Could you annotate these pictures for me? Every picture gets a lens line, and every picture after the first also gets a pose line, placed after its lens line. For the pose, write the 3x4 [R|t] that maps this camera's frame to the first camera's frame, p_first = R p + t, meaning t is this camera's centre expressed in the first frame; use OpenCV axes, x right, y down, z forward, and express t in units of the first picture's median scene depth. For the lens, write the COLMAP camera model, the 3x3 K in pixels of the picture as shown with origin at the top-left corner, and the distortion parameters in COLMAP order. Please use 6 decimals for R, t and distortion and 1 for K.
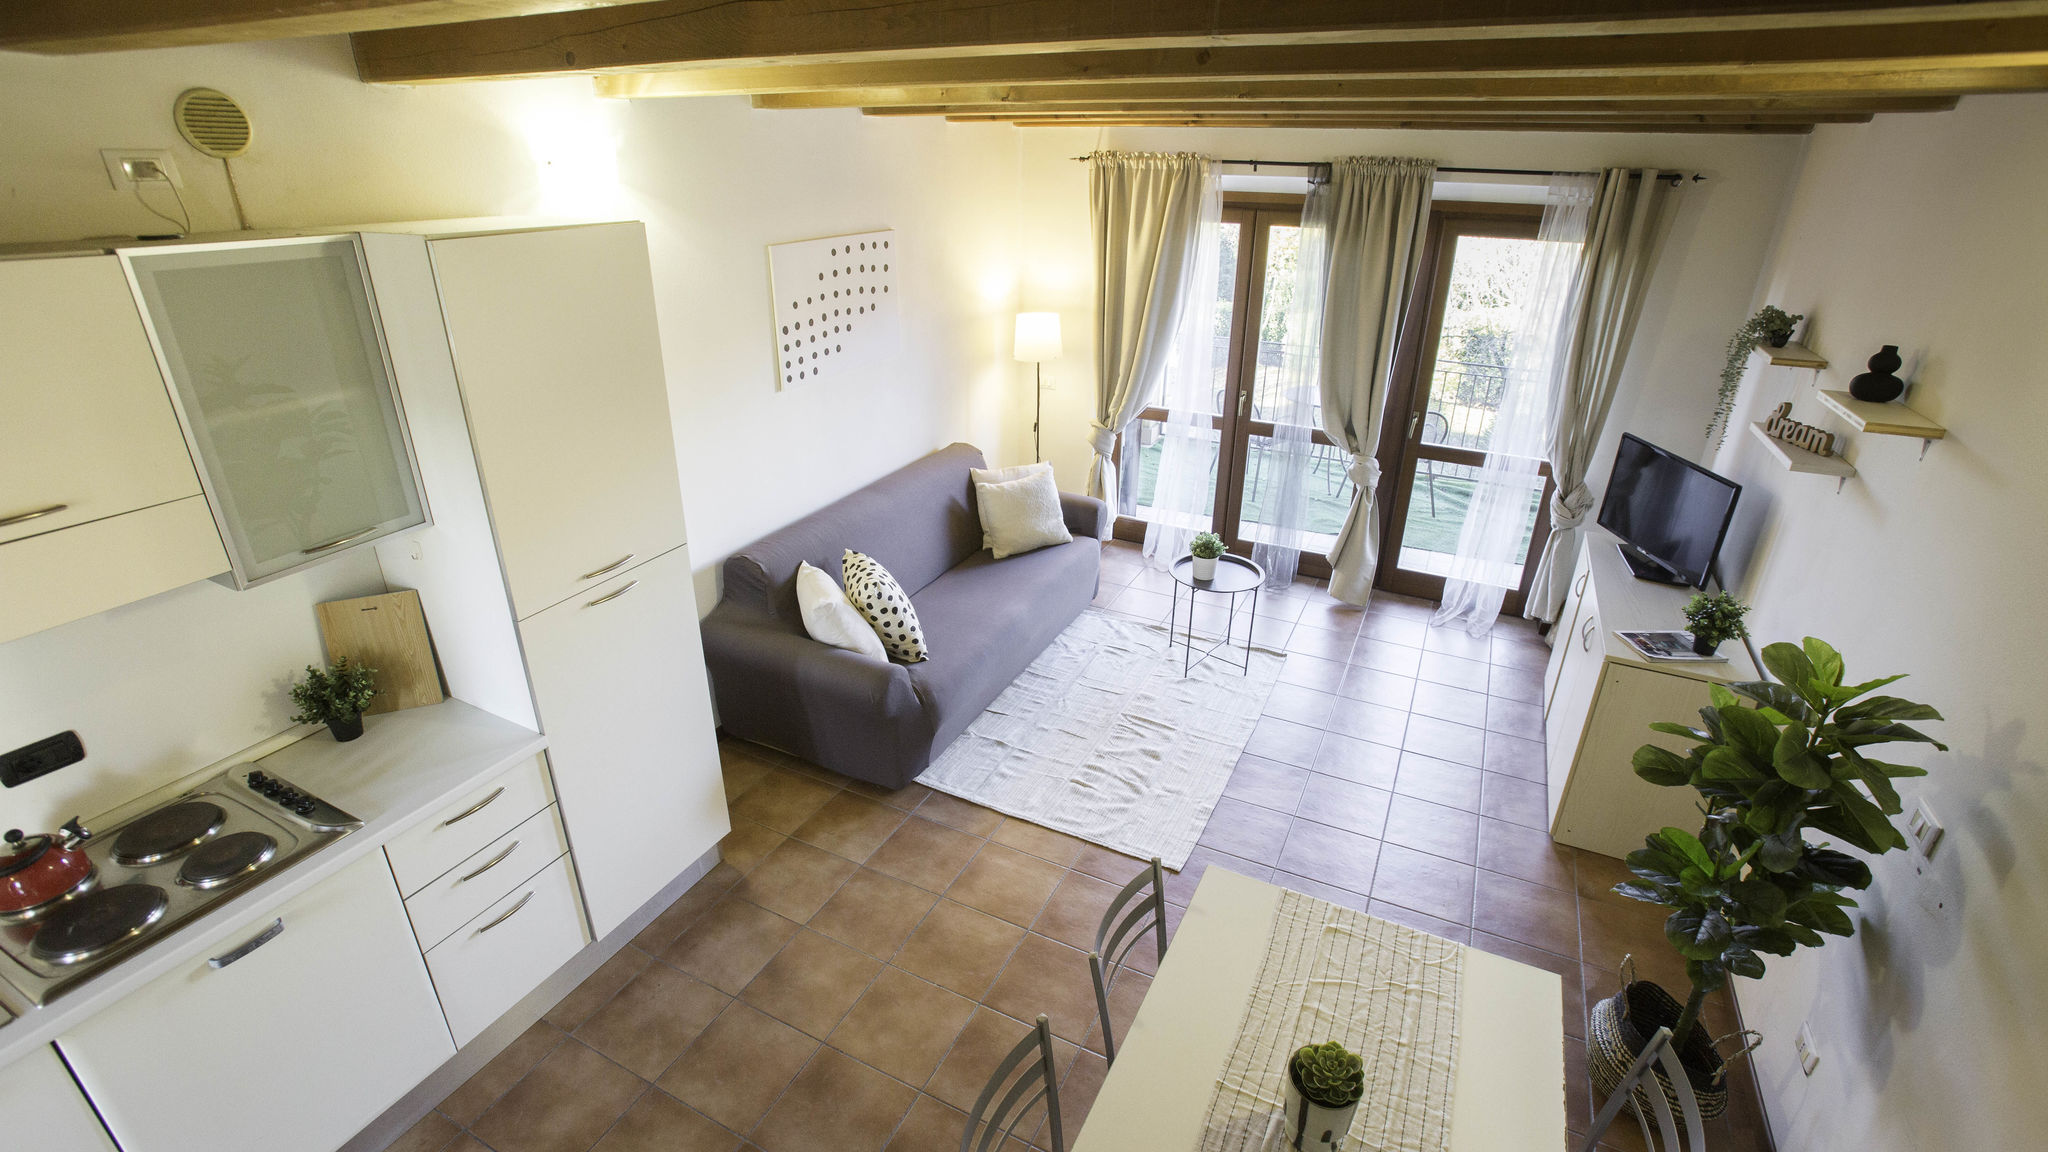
lens RADIAL K [[929.7, 0, 1019.8], [0, 929.7, 577.1], [0, 0, 1]] dist [-0.066599, 0.024500]
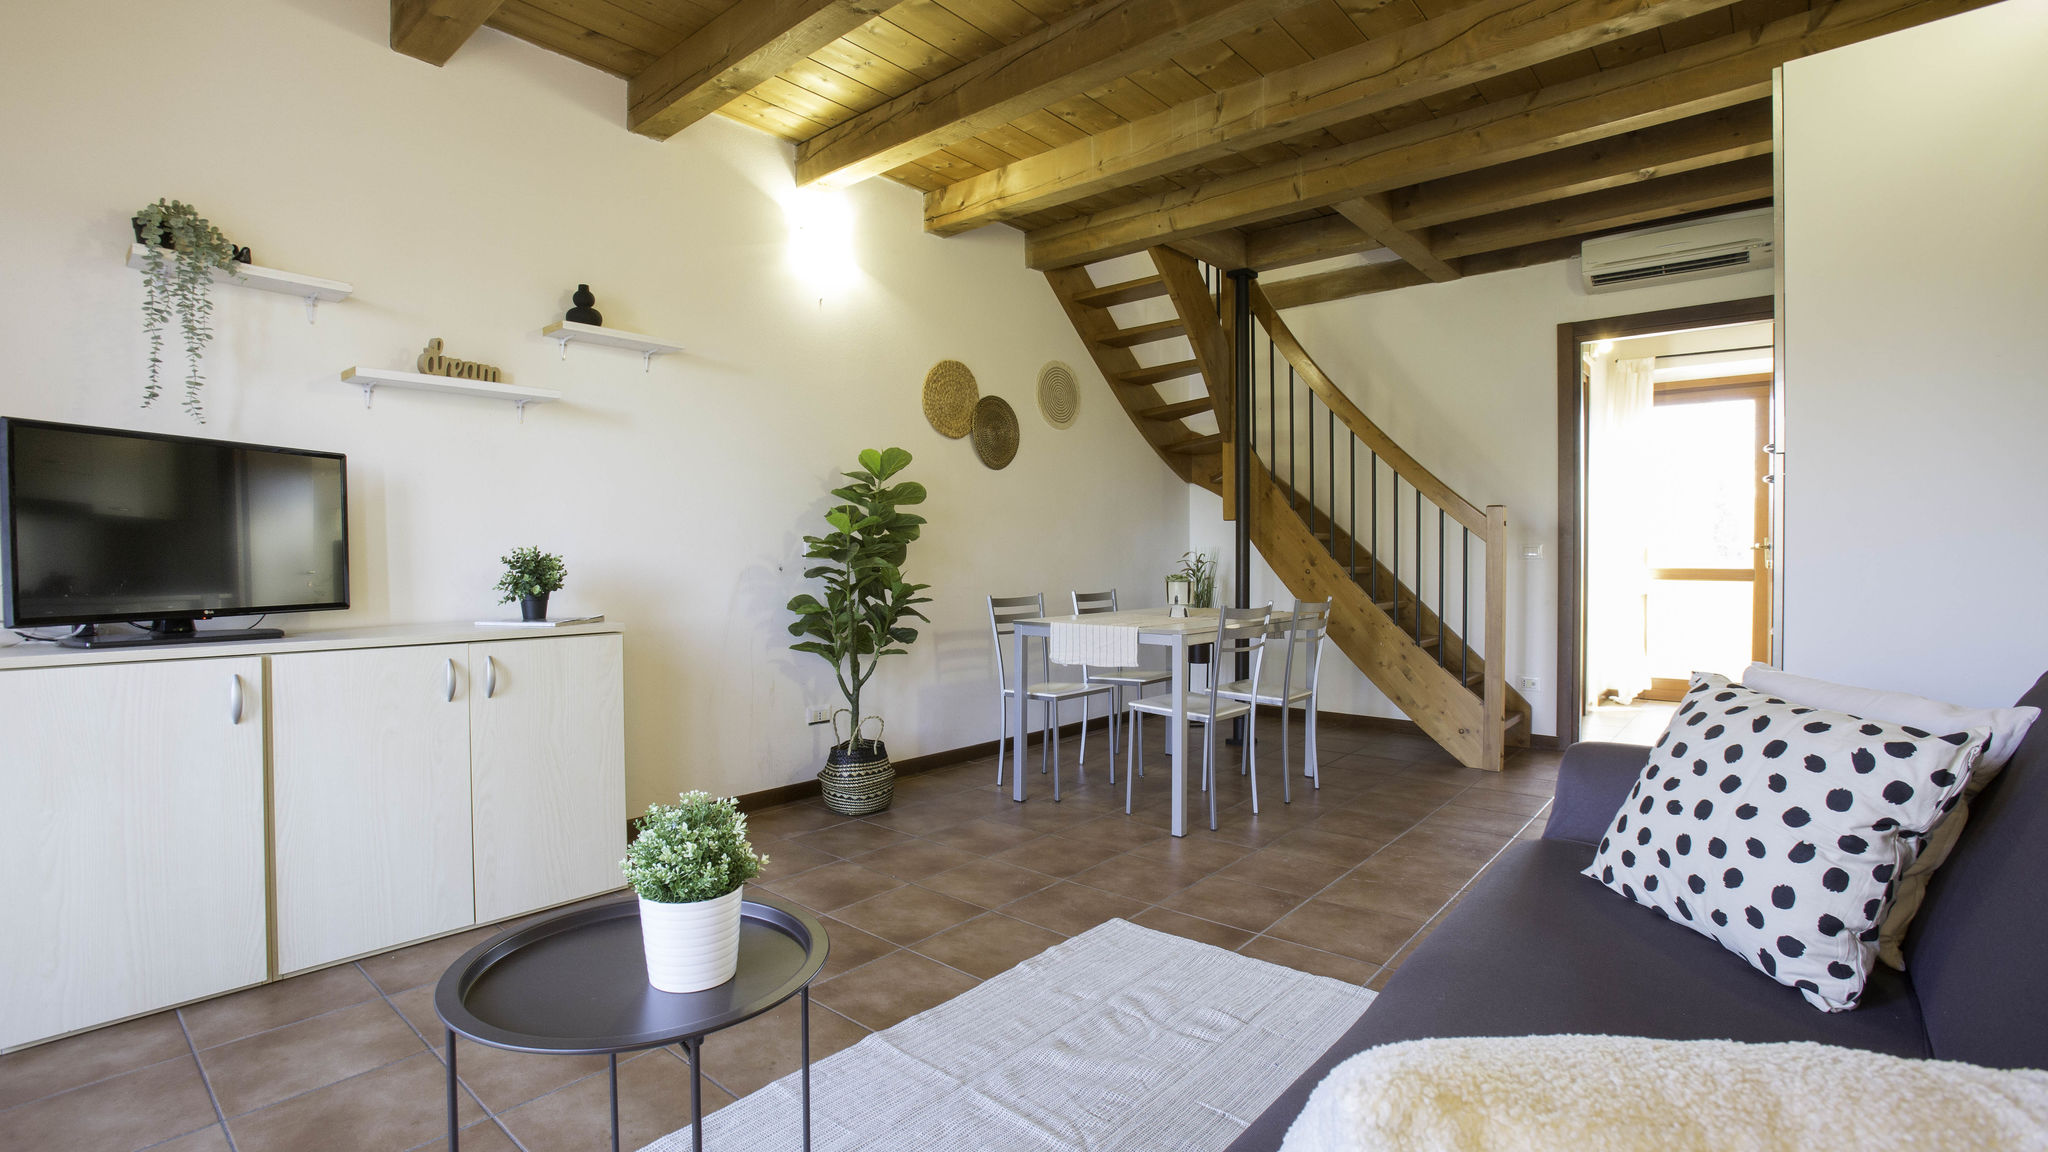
lens RADIAL K [[929.7, 0, 1030.8], [0, 929.7, 572.1], [0, 0, 1]] dist [-0.066599, 0.024500]
pose [[-0.971924, -0.013601, 0.234903, 0.039702], [0.090319, 0.900285, 0.425827, -0.217324], [-0.217272, 0.435088, -0.873780, 1.213024]]
